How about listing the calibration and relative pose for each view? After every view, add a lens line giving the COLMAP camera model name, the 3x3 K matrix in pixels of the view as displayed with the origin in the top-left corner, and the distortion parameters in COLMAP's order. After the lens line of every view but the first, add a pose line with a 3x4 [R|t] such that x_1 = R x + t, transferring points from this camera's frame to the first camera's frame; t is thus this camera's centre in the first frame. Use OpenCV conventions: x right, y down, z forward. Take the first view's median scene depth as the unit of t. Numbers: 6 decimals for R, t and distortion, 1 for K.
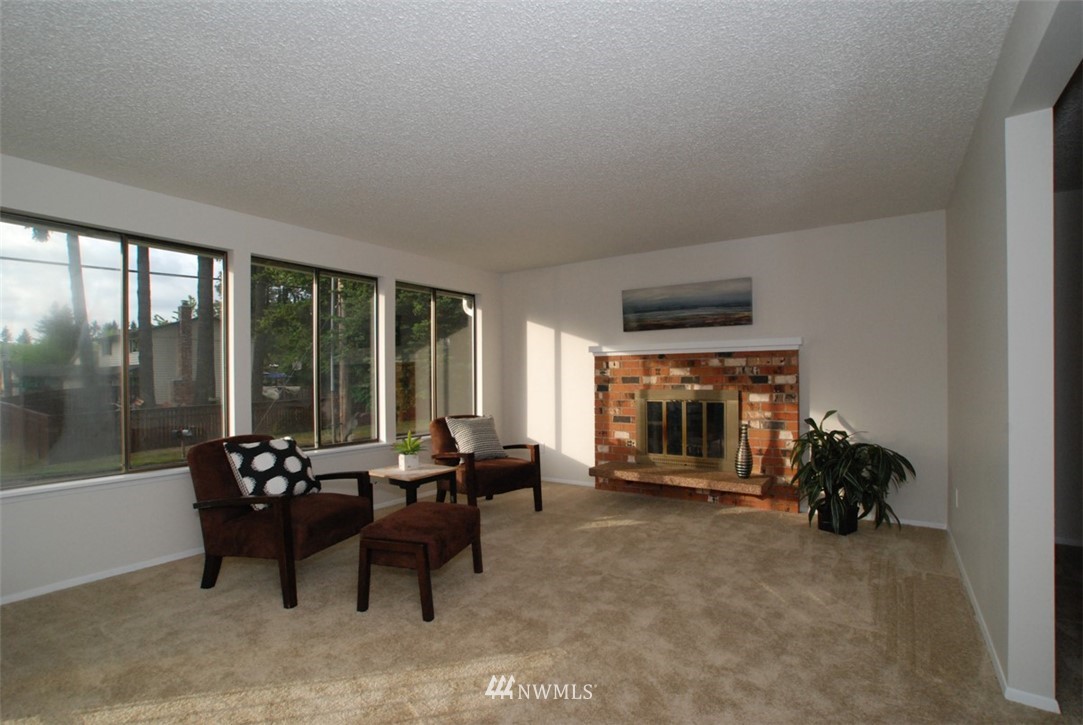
lens RADIAL K [[533.8, 0, 544.8], [0, 533.8, 380.7], [0, 0, 1]] dist [-0.000816, 0.001203]
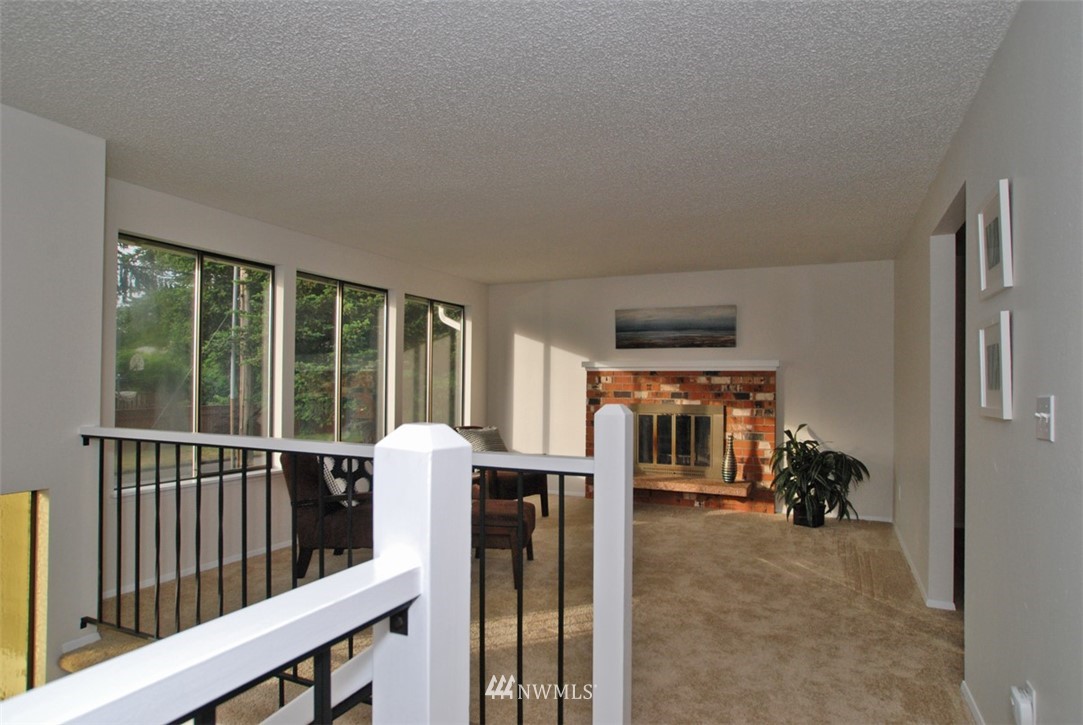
lens RADIAL K [[644.9, 0, 540.6], [0, 644.9, 380.7], [0, 0, 1]] dist [-0.003639, -0.001911]
pose [[0.988694, 0.016657, 0.149018, -0.227669], [-0.014943, 0.999809, -0.012615, -0.011644], [-0.149200, 0.010246, 0.988754, -0.290733]]
